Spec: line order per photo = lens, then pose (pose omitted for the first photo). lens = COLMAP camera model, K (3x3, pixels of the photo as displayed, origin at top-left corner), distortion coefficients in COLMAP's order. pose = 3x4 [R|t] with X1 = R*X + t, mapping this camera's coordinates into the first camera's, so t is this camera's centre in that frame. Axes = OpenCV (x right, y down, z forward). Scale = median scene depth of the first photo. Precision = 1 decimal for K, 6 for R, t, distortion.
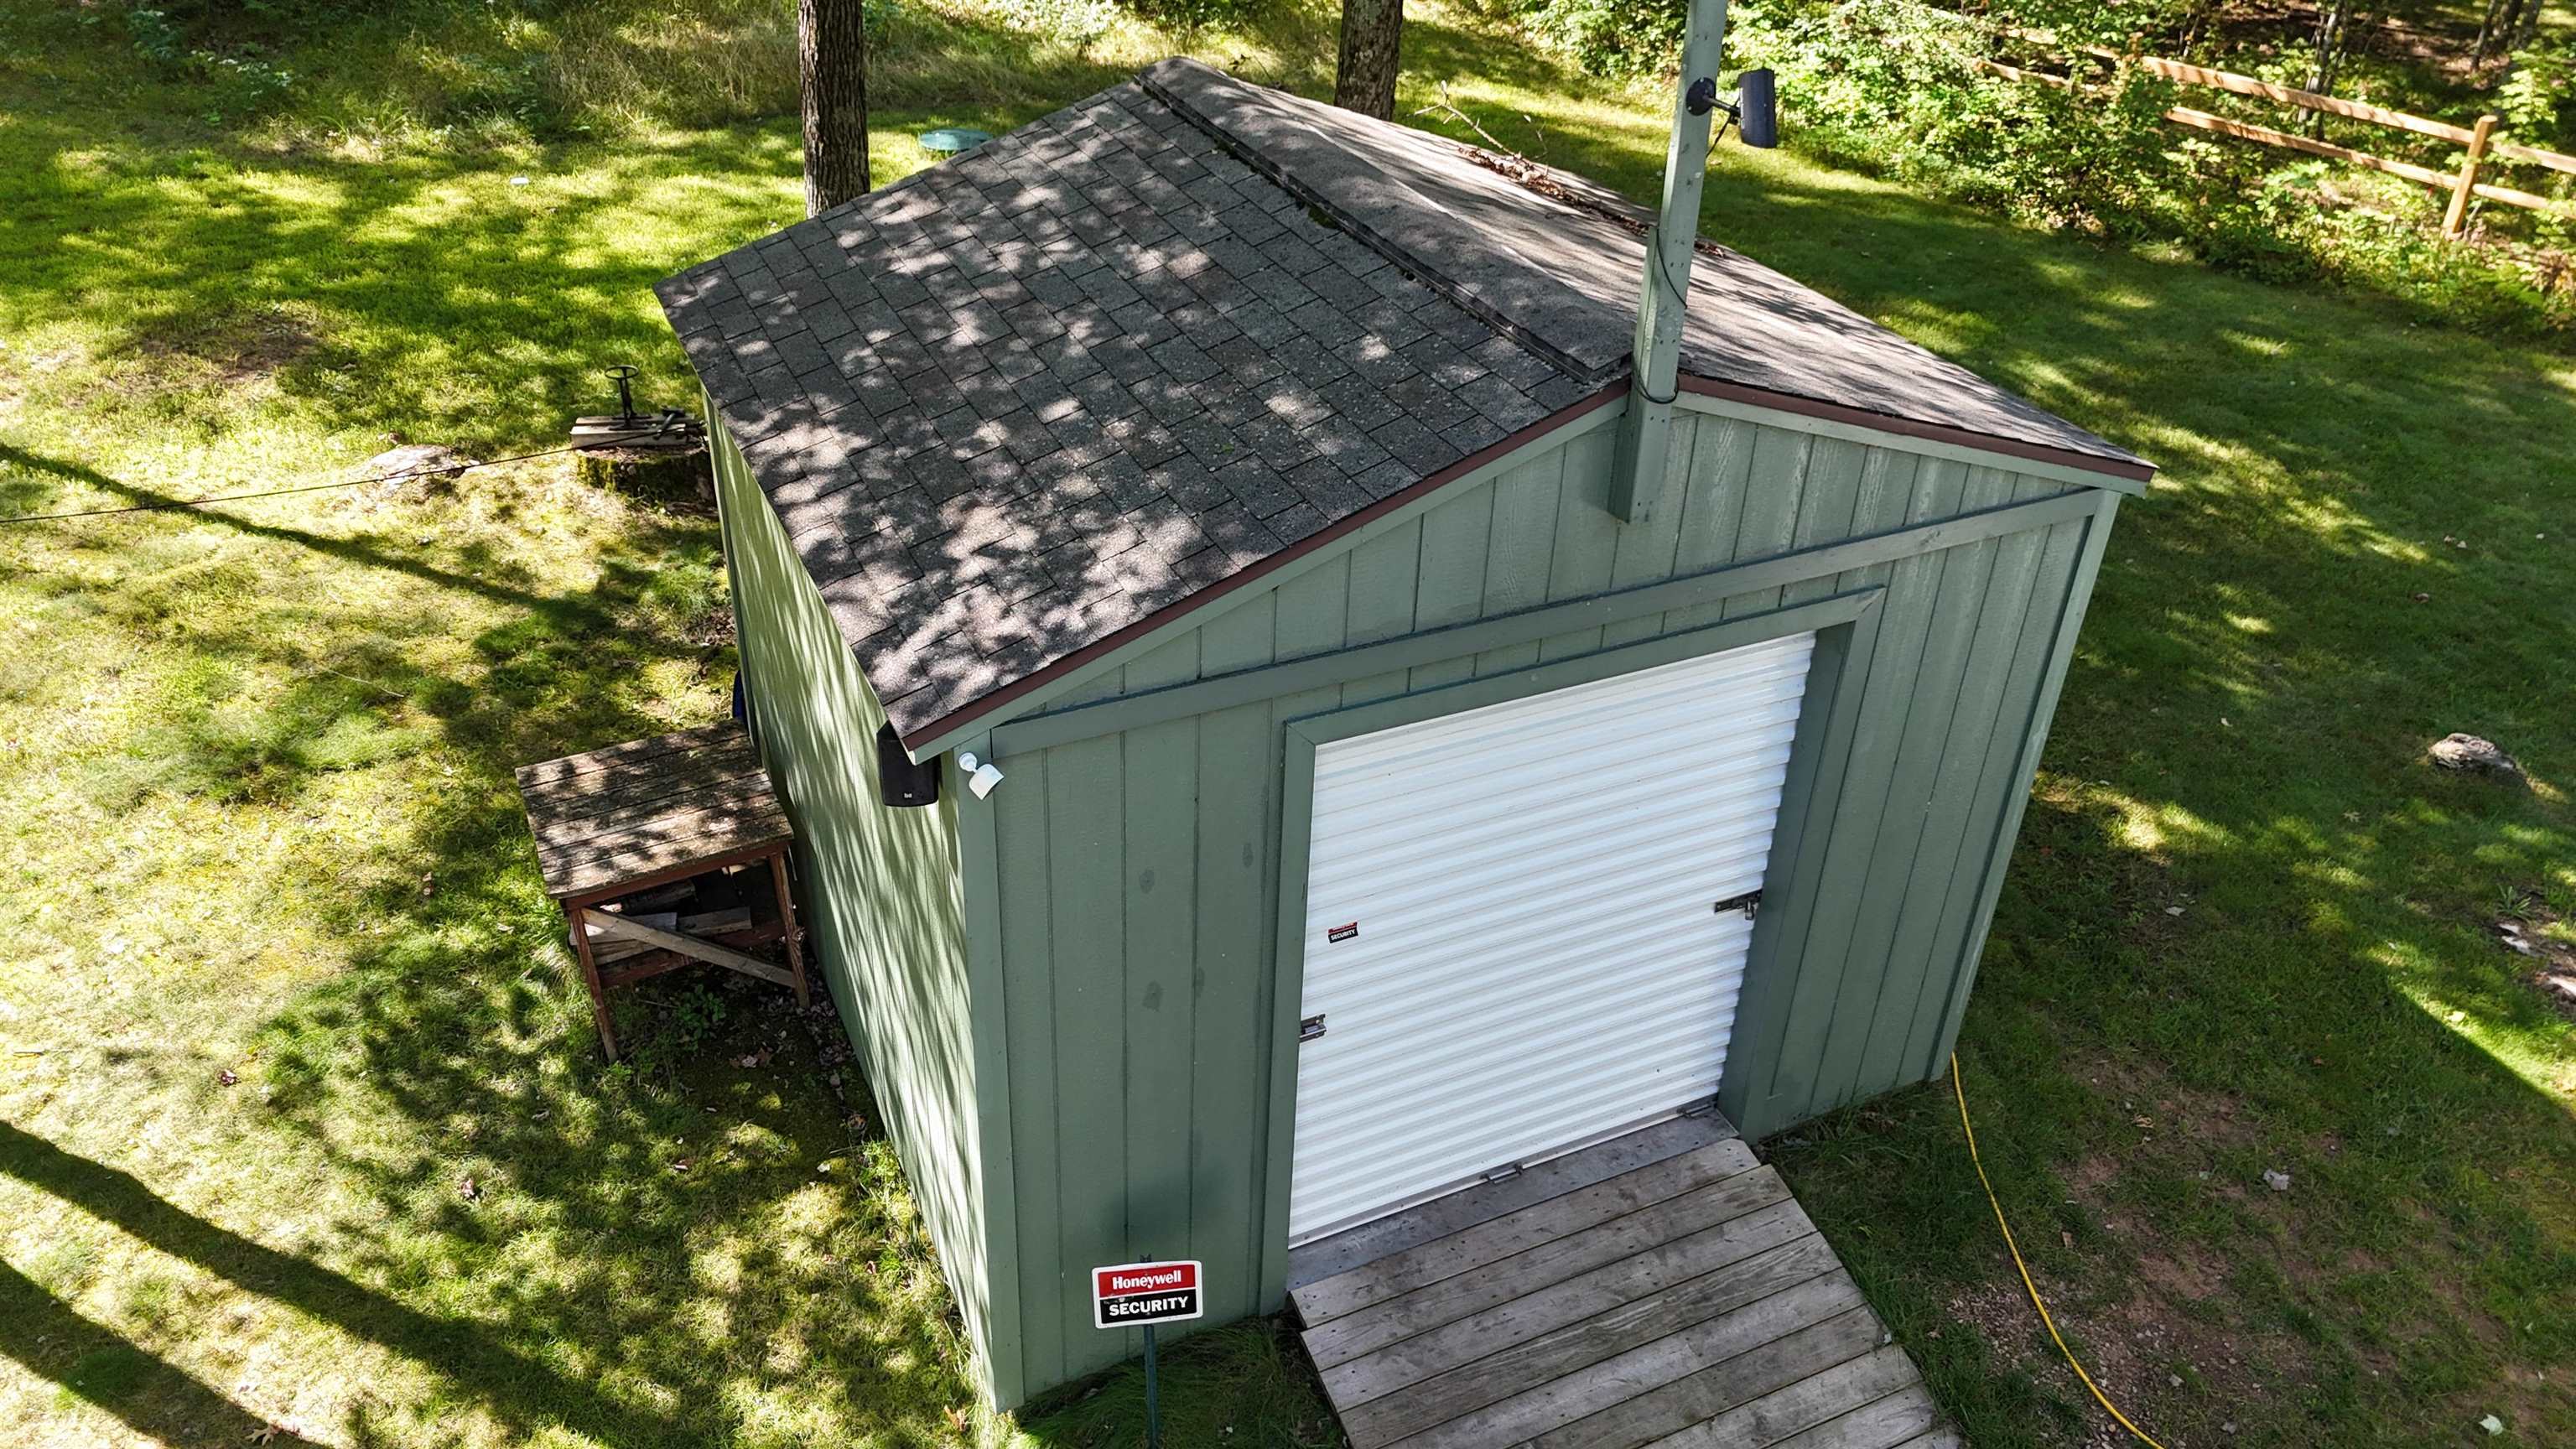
lens RADIAL K [[1870.4, 0, 1284.0], [0, 1870.4, 717.6], [0, 0, 1]] dist [0.112381, -0.097523]
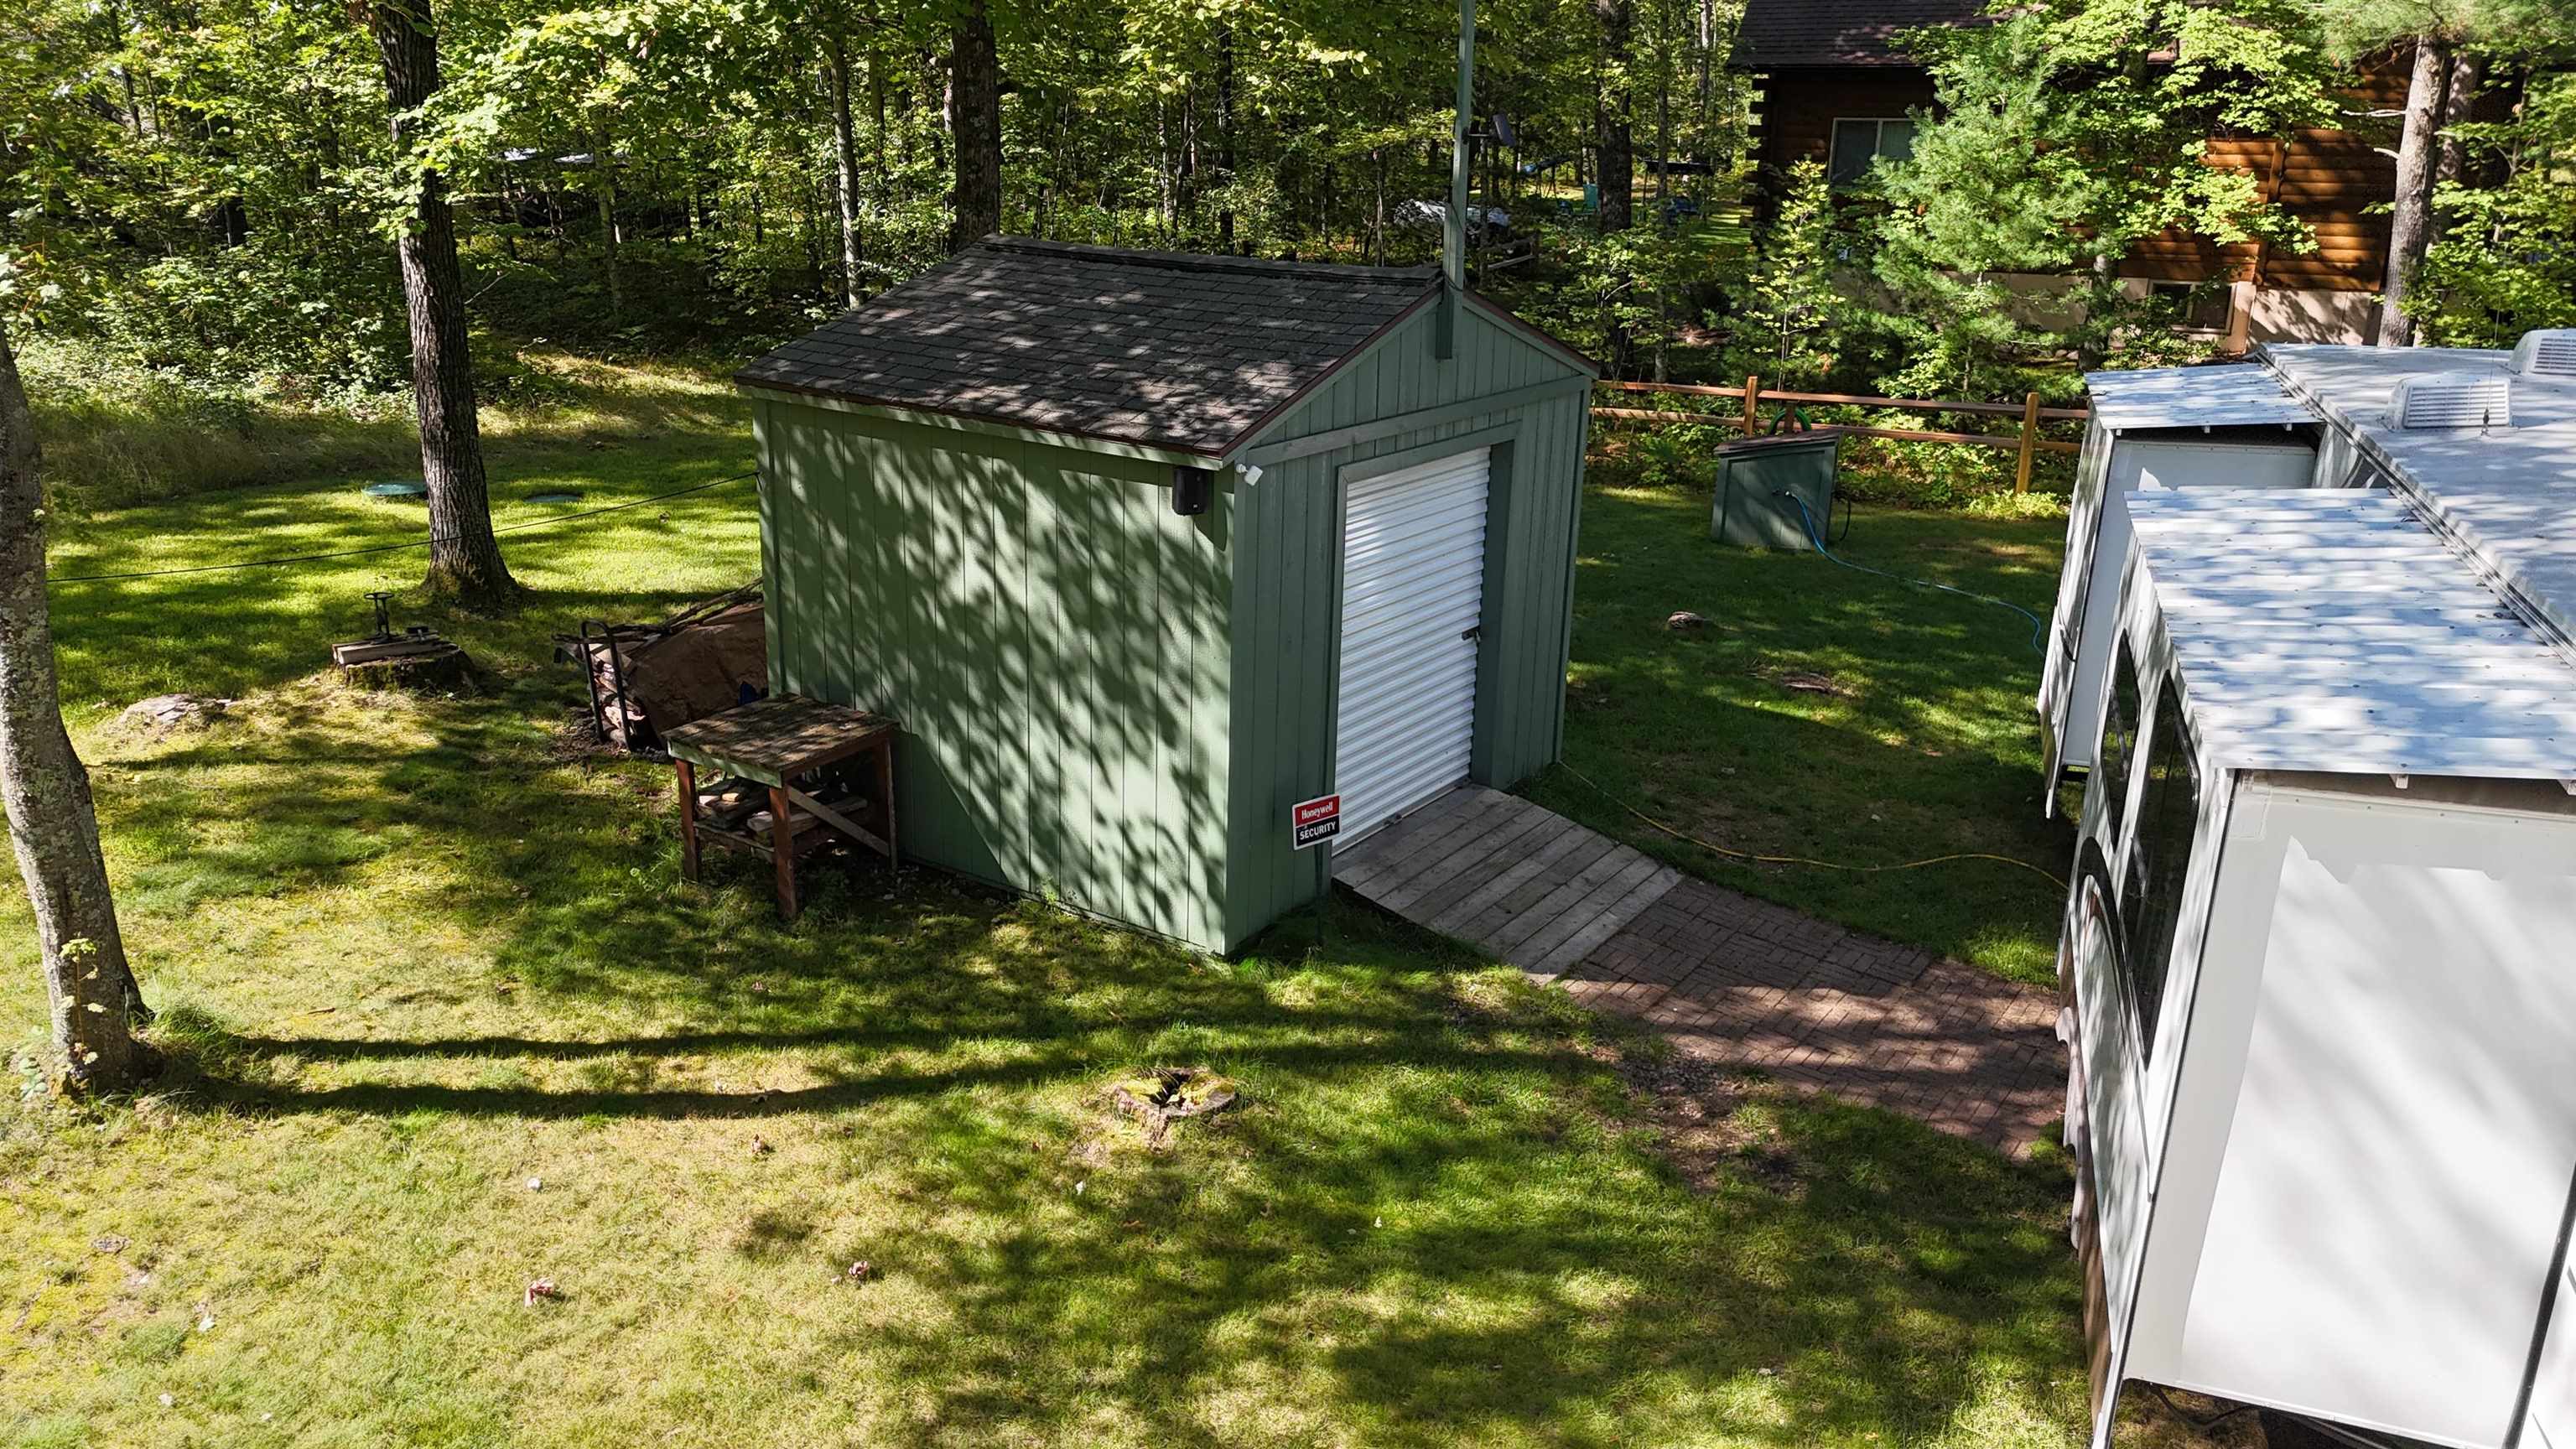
lens RADIAL K [[1870.4, 0, 1284.0], [0, 1870.4, 717.6], [0, 0, 1]] dist [0.112381, -0.097523]
pose [[0.864651, -0.170450, 0.472574, -0.620409], [0.275367, 0.947582, -0.162050, 0.337289], [-0.420181, 0.270248, 0.866264, -0.343215]]
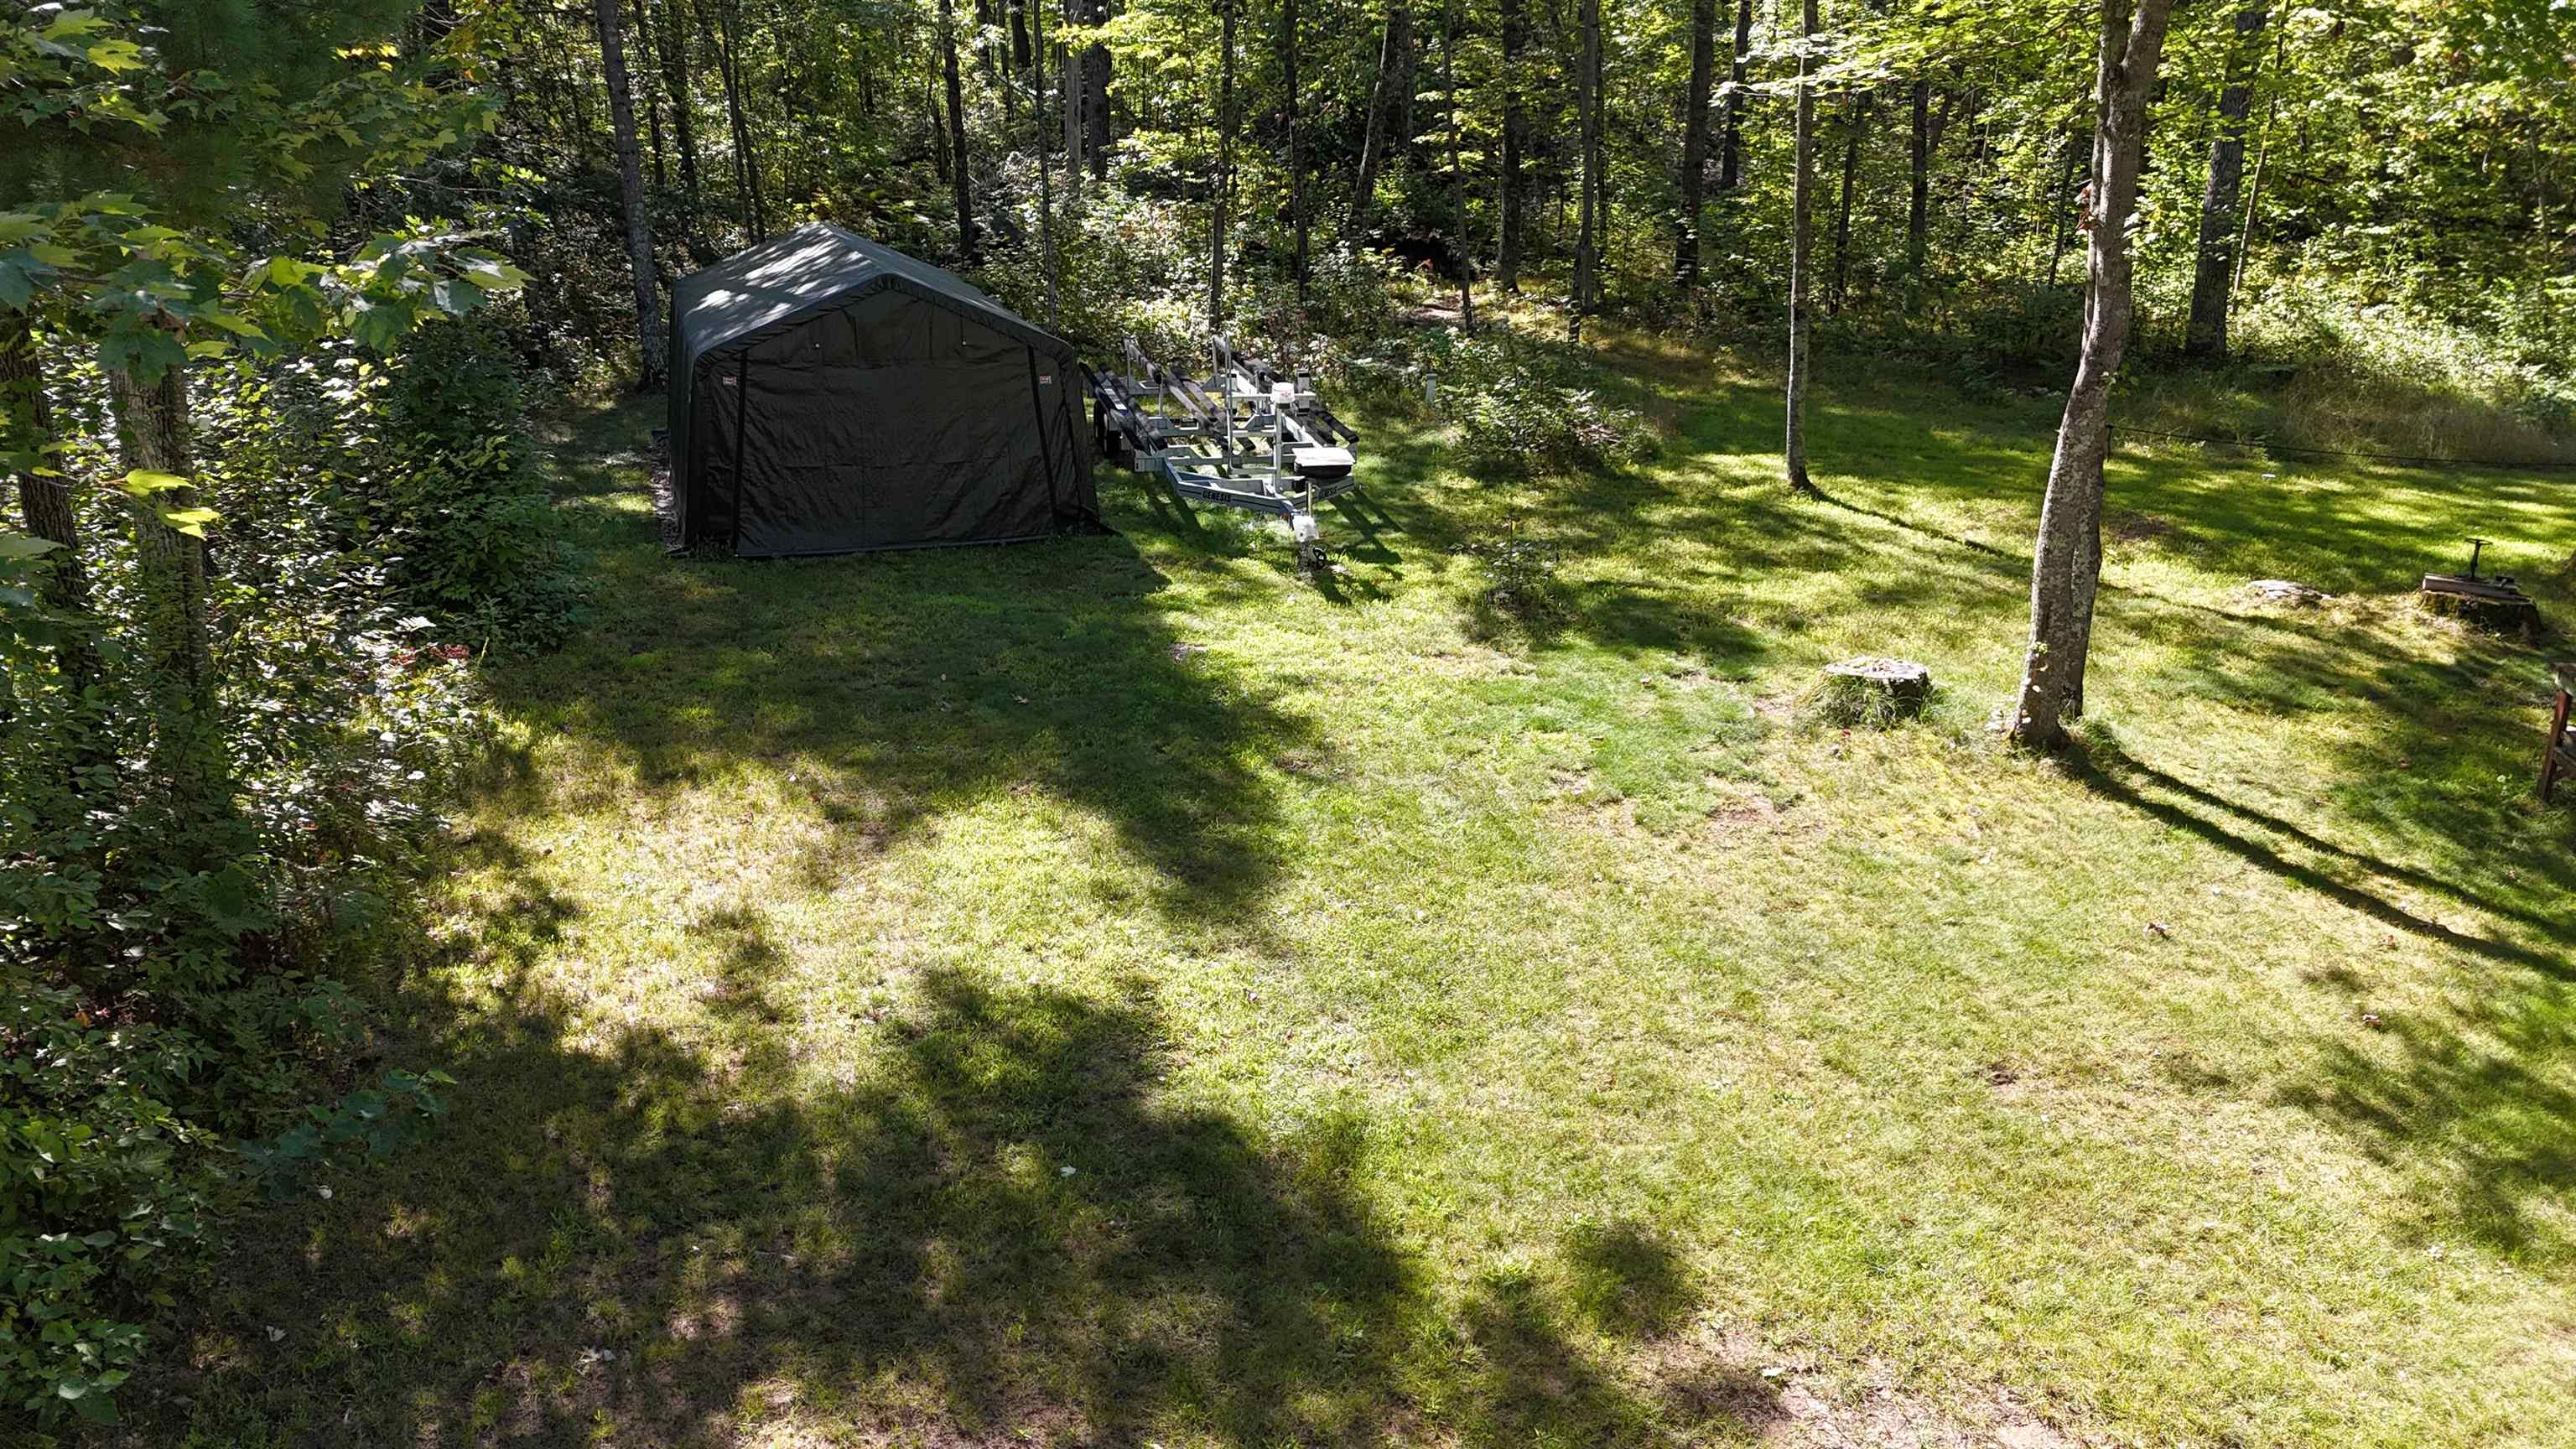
lens RADIAL K [[1870.4, 0, 1284.0], [0, 1870.4, 717.6], [0, 0, 1]] dist [0.112381, -0.097523]
pose [[0.792892, 0.177161, -0.583040, -0.285398], [-0.319018, 0.935889, -0.149464, 0.600685], [0.519182, 0.304509, 0.798577, -0.741594]]
